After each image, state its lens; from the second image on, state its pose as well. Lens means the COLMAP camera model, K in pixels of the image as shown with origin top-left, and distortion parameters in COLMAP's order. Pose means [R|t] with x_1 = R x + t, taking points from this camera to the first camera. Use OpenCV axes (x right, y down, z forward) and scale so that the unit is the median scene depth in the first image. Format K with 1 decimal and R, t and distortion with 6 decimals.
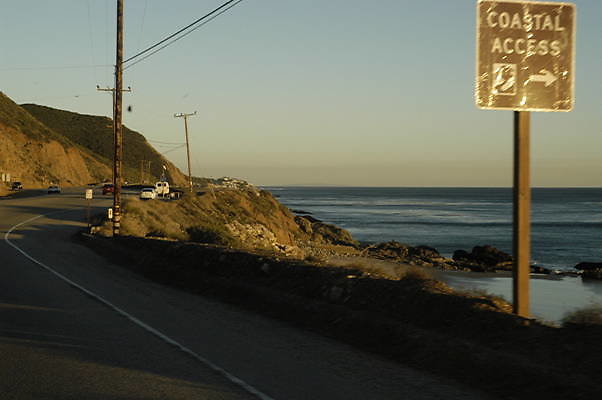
lens RADIAL K [[1062.2, 0, 302.0], [0, 1062.2, 196.2], [0, 0, 1]] dist [0.107050, 0.000000]
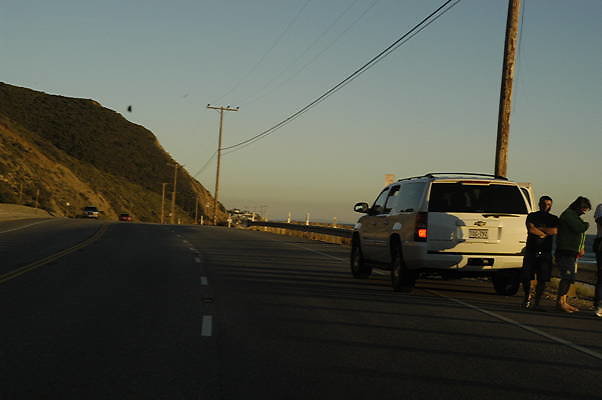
lens RADIAL K [[1043.6, 0, 301.3], [0, 1043.6, 197.5], [0, 0, 1]] dist [-0.024661, 0.000000]
pose [[0.999365, 0.035451, 0.003550, -0.189722], [-0.035320, 0.998862, -0.032038, -0.015691], [-0.004681, 0.031893, 0.999480, 1.196921]]
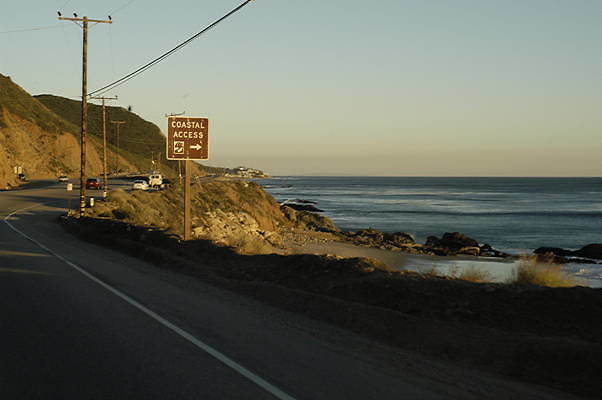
lens RADIAL K [[1062.2, 0, 299.5], [0, 1062.2, 203.2], [0, 0, 1]] dist [0.107050, 0.000000]
pose [[0.999833, 0.001332, -0.018226, 0.014384], [-0.001031, 0.999863, 0.016512, -0.000608], [0.018245, -0.016490, 0.999698, -0.041802]]
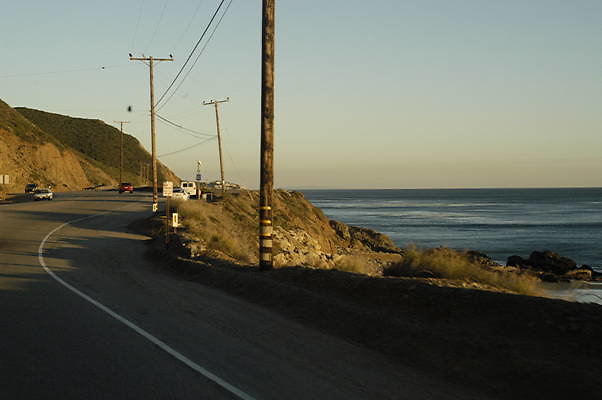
lens RADIAL K [[1062.2, 0, 302.0], [0, 1062.2, 199.4], [0, 0, 1]] dist [0.107050, 0.000000]
pose [[0.999913, -0.009960, 0.008600, -0.016563], [0.009959, 0.999950, 0.000144, 0.000579], [-0.008601, -0.000059, 0.999963, 0.049657]]
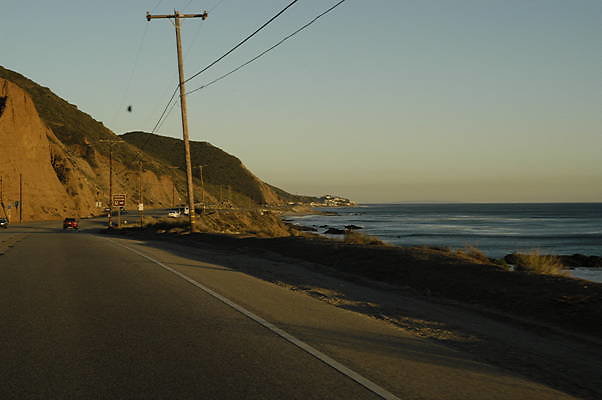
lens RADIAL K [[1062.2, 0, 300.7], [0, 1062.2, 201.0], [0, 0, 1]] dist [0.107050, 0.000000]
pose [[0.994569, -0.010264, -0.103576, 0.072919], [0.009039, 0.999884, -0.012286, -0.000116], [0.103691, 0.011283, 0.994546, -0.211306]]
